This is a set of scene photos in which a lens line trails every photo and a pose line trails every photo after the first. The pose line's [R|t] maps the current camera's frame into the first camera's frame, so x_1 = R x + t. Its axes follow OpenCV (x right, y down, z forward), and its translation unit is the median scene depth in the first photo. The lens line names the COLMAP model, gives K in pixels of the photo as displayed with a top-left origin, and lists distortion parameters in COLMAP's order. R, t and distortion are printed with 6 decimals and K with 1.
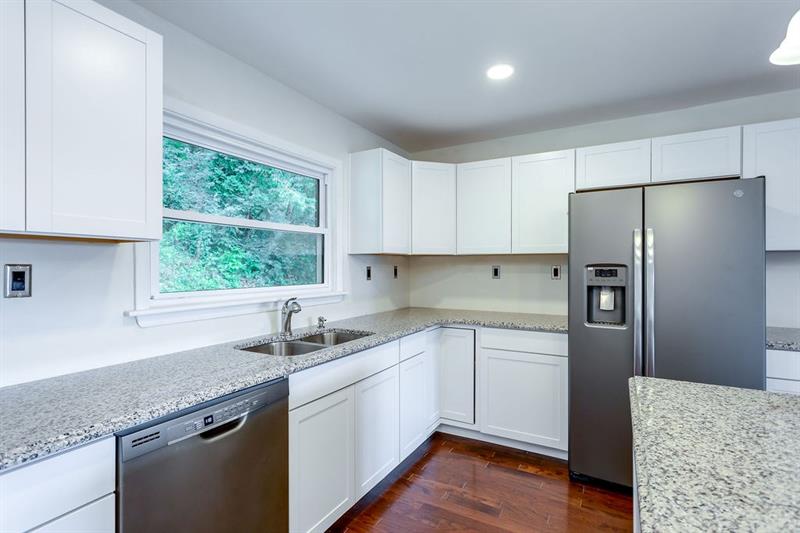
lens RADIAL K [[384.9, 0, 405.1], [0, 384.9, 269.6], [0, 0, 1]] dist [0.001440, -0.000770]
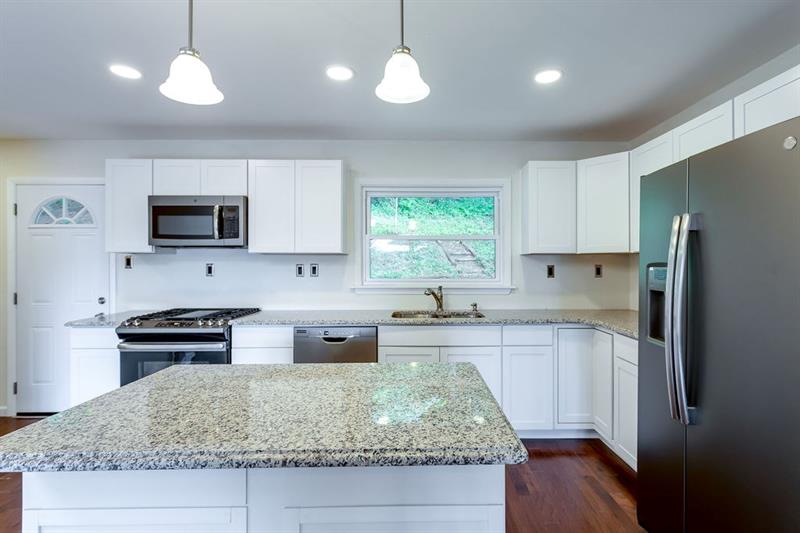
lens RADIAL K [[384.9, 0, 420.0], [0, 384.9, 260.8], [0, 0, 1]] dist [0.001440, -0.000770]
pose [[0.498965, -0.007954, -0.866586, 0.751684], [-0.008524, 0.999864, -0.014085, -0.001817], [0.866580, 0.014415, 0.498829, 0.150002]]
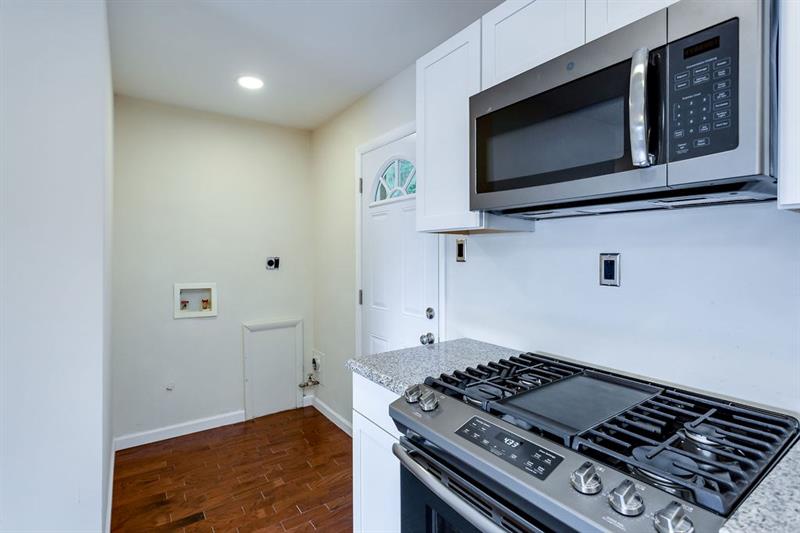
lens RADIAL K [[384.9, 0, 396.2], [0, 384.9, 258.3], [0, 0, 1]] dist [0.001440, -0.000770]
pose [[-0.434776, 0.006670, -0.900514, -0.094570], [-0.012512, 0.999831, 0.013447, -0.001004], [0.900452, 0.017114, -0.434619, 0.152269]]
